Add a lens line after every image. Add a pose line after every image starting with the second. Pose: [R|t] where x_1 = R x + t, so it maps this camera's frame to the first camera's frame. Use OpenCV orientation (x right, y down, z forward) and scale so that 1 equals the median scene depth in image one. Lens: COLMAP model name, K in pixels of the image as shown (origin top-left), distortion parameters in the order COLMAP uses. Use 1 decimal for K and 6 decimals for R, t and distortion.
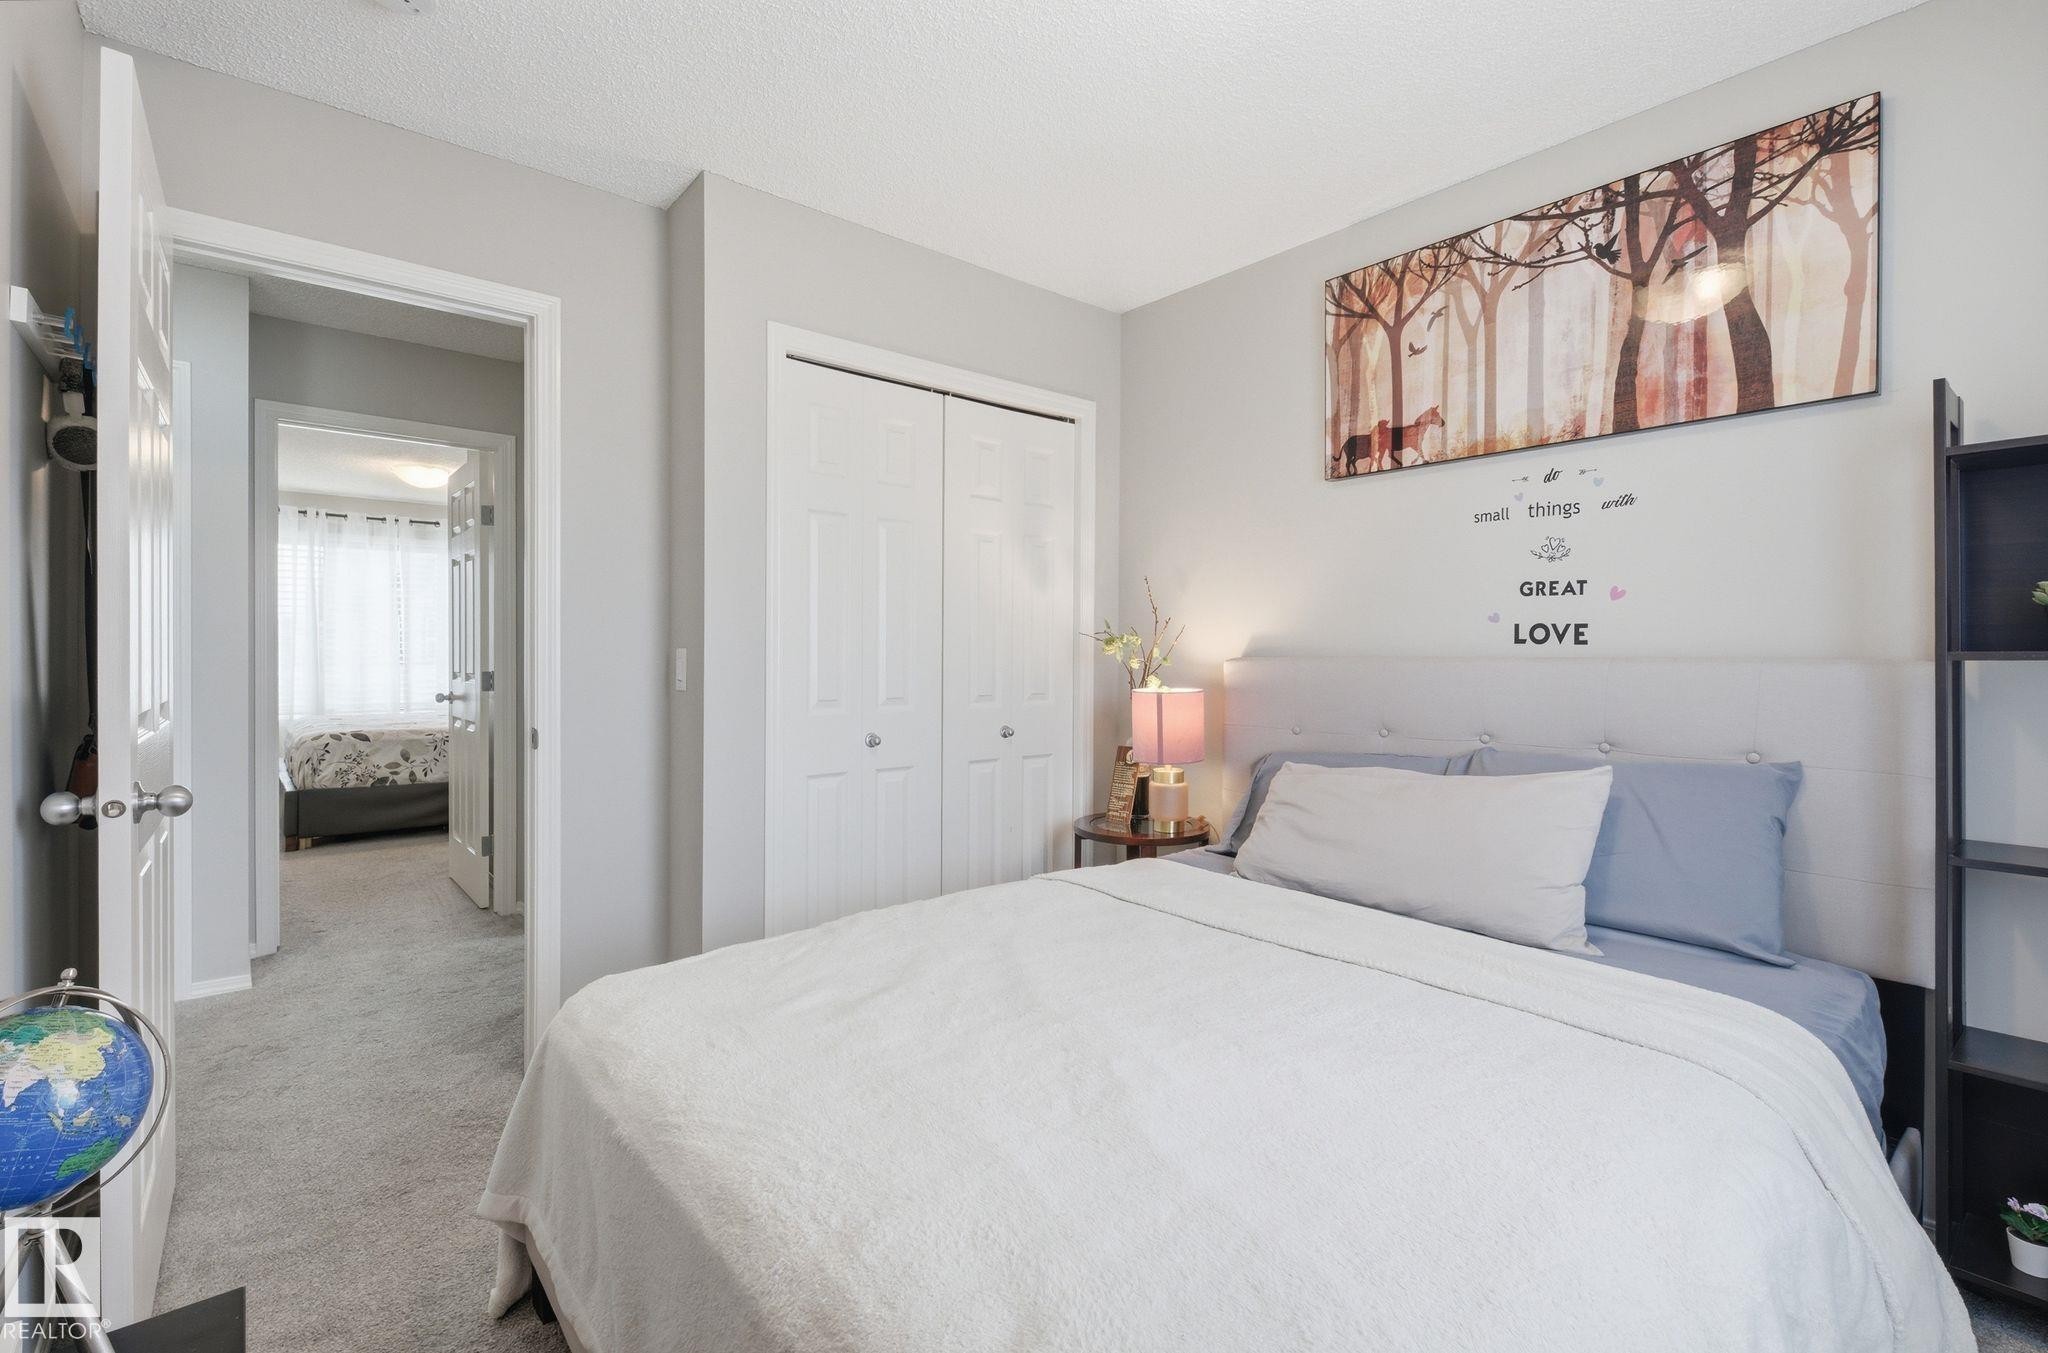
lens RADIAL K [[888.0, 0, 993.4], [0, 888.0, 667.8], [0, 0, 1]] dist [0.005322, -0.003785]
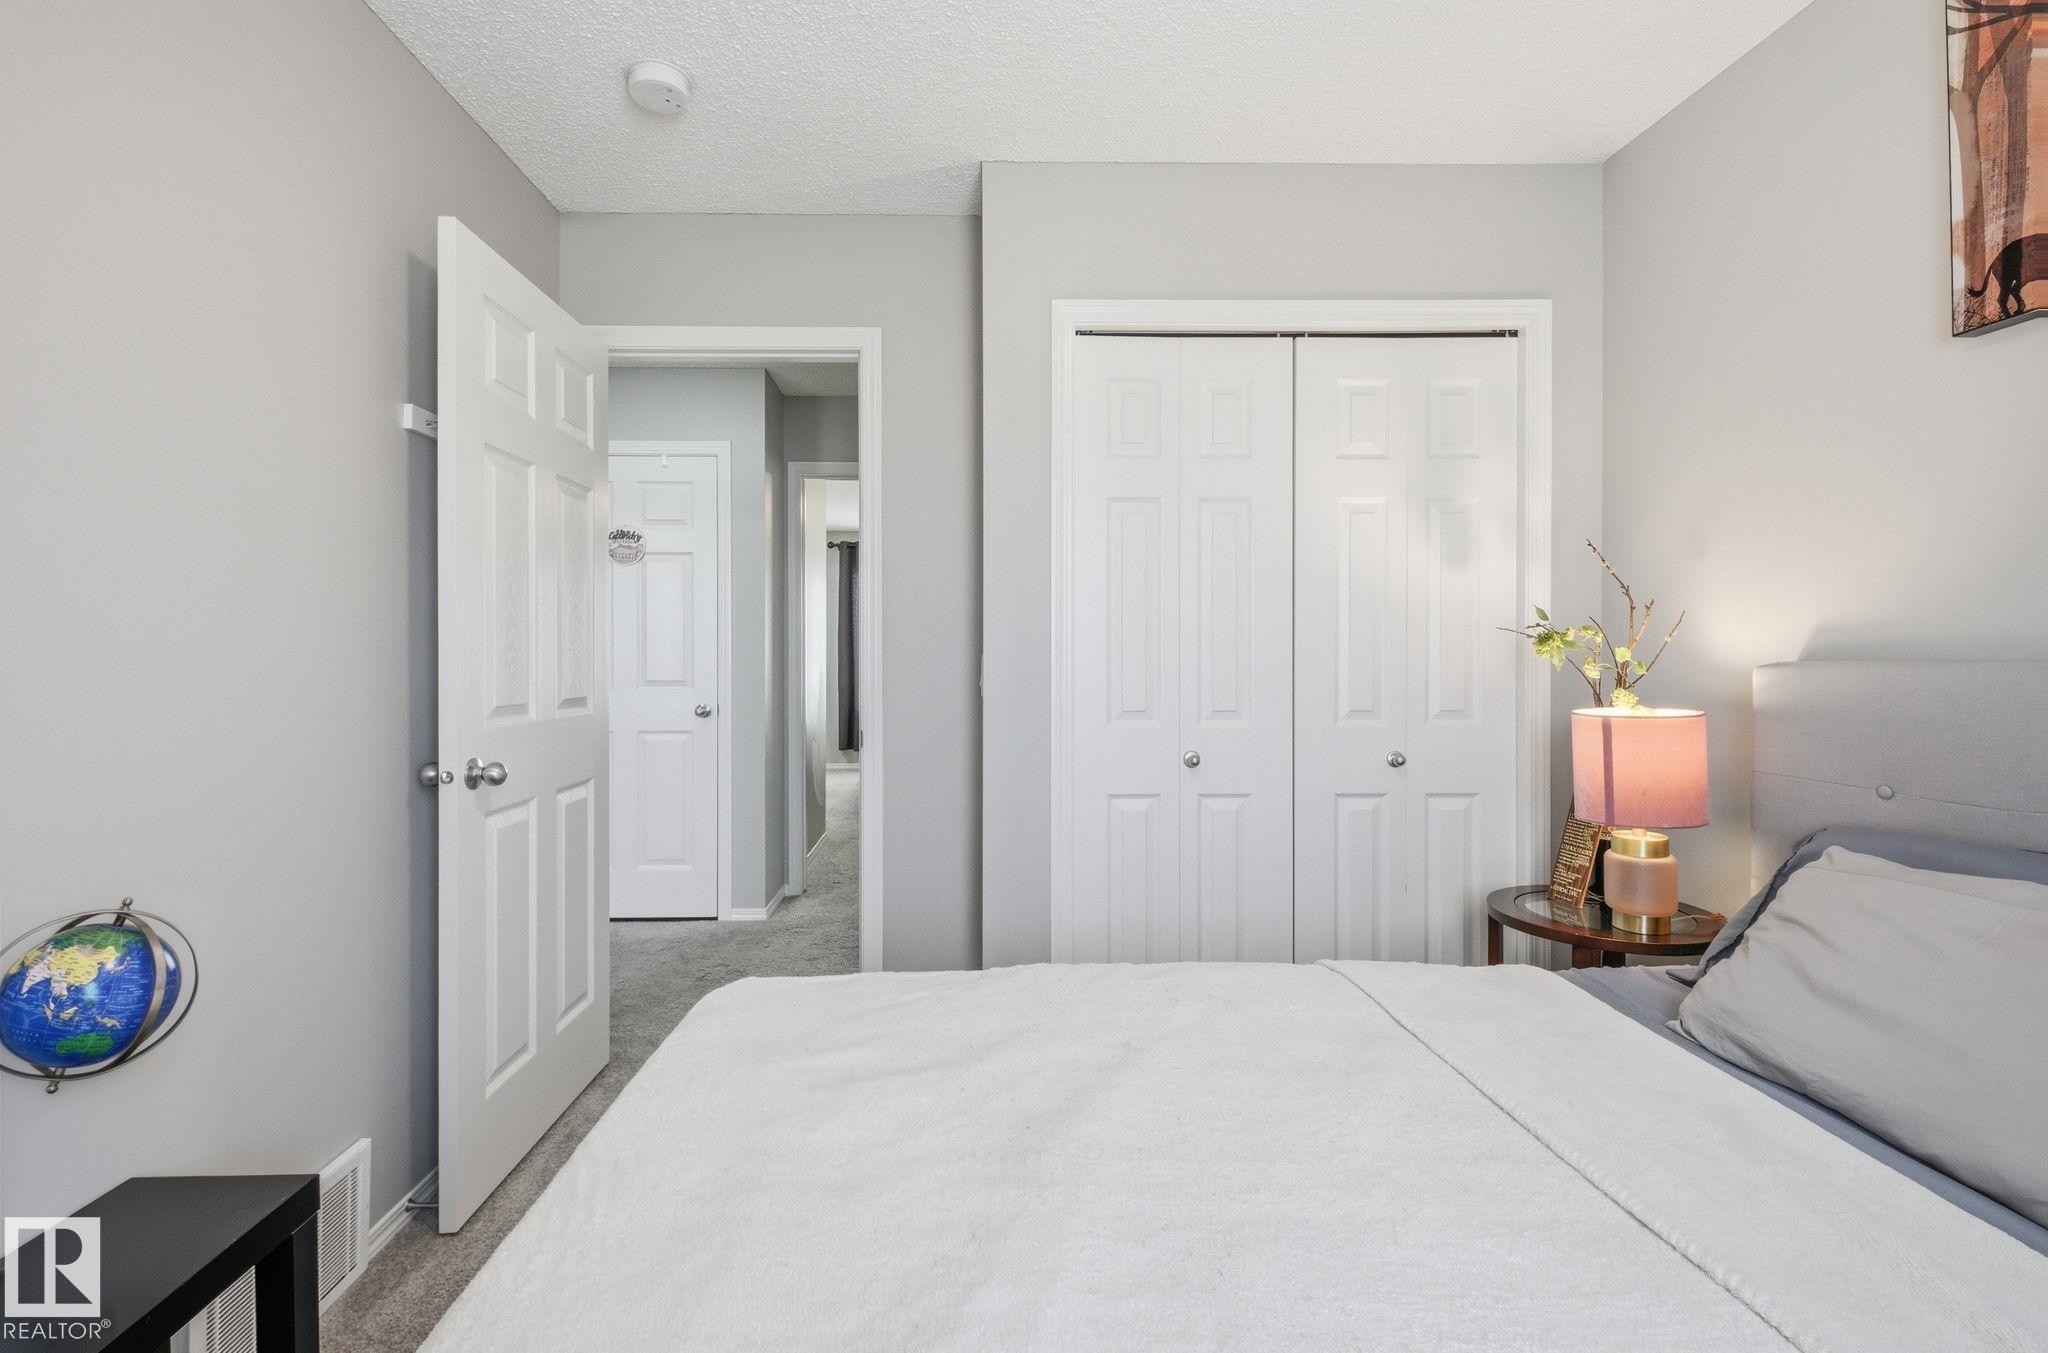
lens RADIAL K [[888.0, 0, 1012.7], [0, 888.0, 659.9], [0, 0, 1]] dist [0.005322, -0.003785]
pose [[0.791969, -0.002379, -0.610557, 0.239784], [-0.005059, 0.999933, -0.010458, -0.004399], [0.610540, 0.011371, 0.791903, 0.211412]]
